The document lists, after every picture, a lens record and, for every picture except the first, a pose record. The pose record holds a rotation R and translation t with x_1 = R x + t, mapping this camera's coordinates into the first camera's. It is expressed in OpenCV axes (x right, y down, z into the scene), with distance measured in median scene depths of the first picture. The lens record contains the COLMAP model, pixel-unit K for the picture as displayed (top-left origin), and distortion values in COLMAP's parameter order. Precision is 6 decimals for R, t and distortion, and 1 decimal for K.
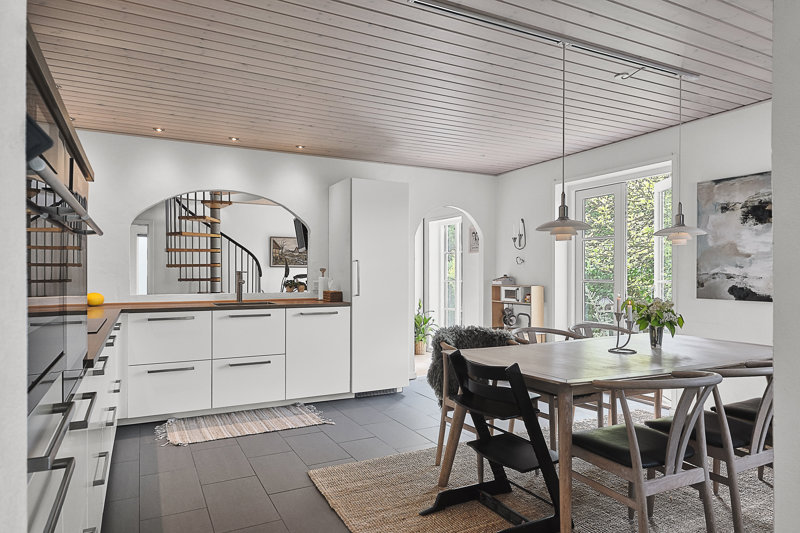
lens RADIAL K [[490.0, 0, 400.6], [0, 490.0, 277.3], [0, 0, 1]] dist [0.003502, 0.000575]
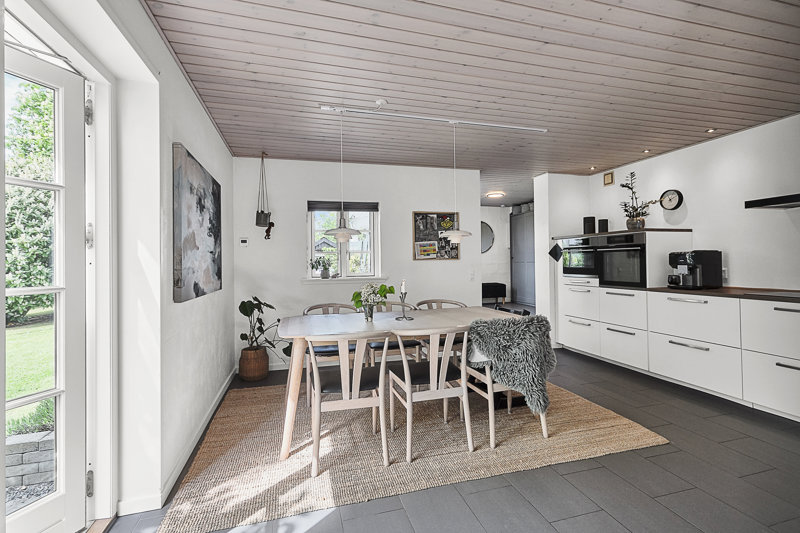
lens RADIAL K [[377.9, 0, 401.4], [0, 377.9, 261.2], [0, 0, 1]] dist [-0.000677, -0.000102]
pose [[-0.980955, 0.010009, 0.193979, 0.178732], [0.011200, 0.999925, 0.005045, -0.015555], [-0.193913, 0.007121, -0.980993, 1.526848]]
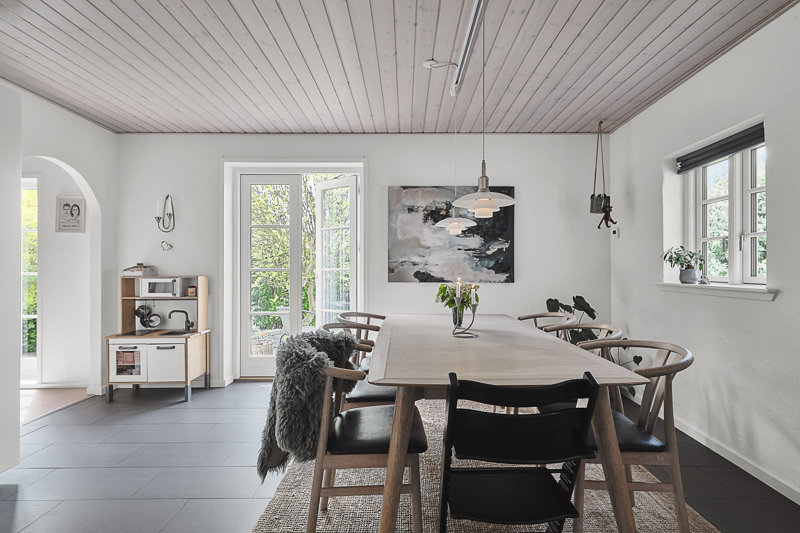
lens RADIAL K [[390.3, 0, 400.0], [0, 390.3, 266.5], [0, 0, 1]] dist [0.003474, 0.000212]
pose [[0.464584, 0.001330, 0.885528, -0.232754], [0.007539, 0.999957, -0.005458, 0.010141], [-0.885497, 0.009212, 0.464554, 0.546075]]
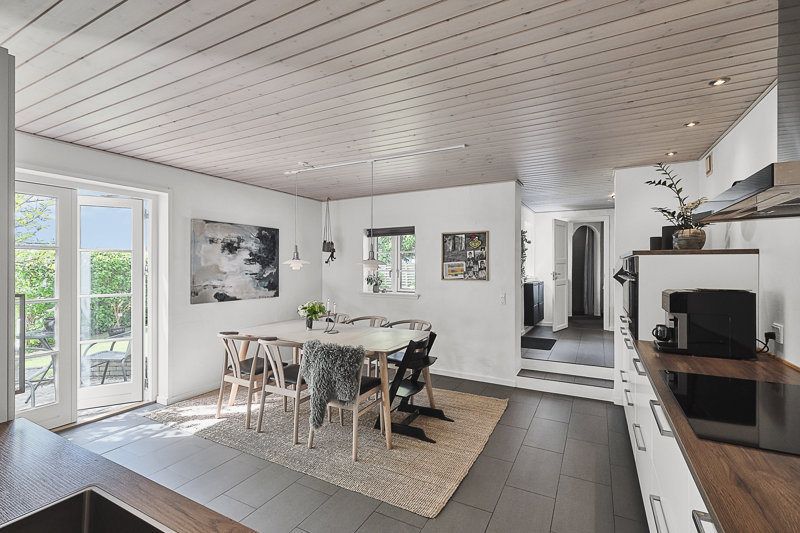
lens RADIAL K [[375.3, 0, 400.0], [0, 375.3, 266.5], [0, 0, 1]] dist [0.002246, 0.000138]
pose [[-0.564659, -0.006304, 0.825300, -0.583154], [0.003723, 0.999941, 0.010185, -0.071164], [-0.825316, 0.008823, -0.564603, 1.142102]]
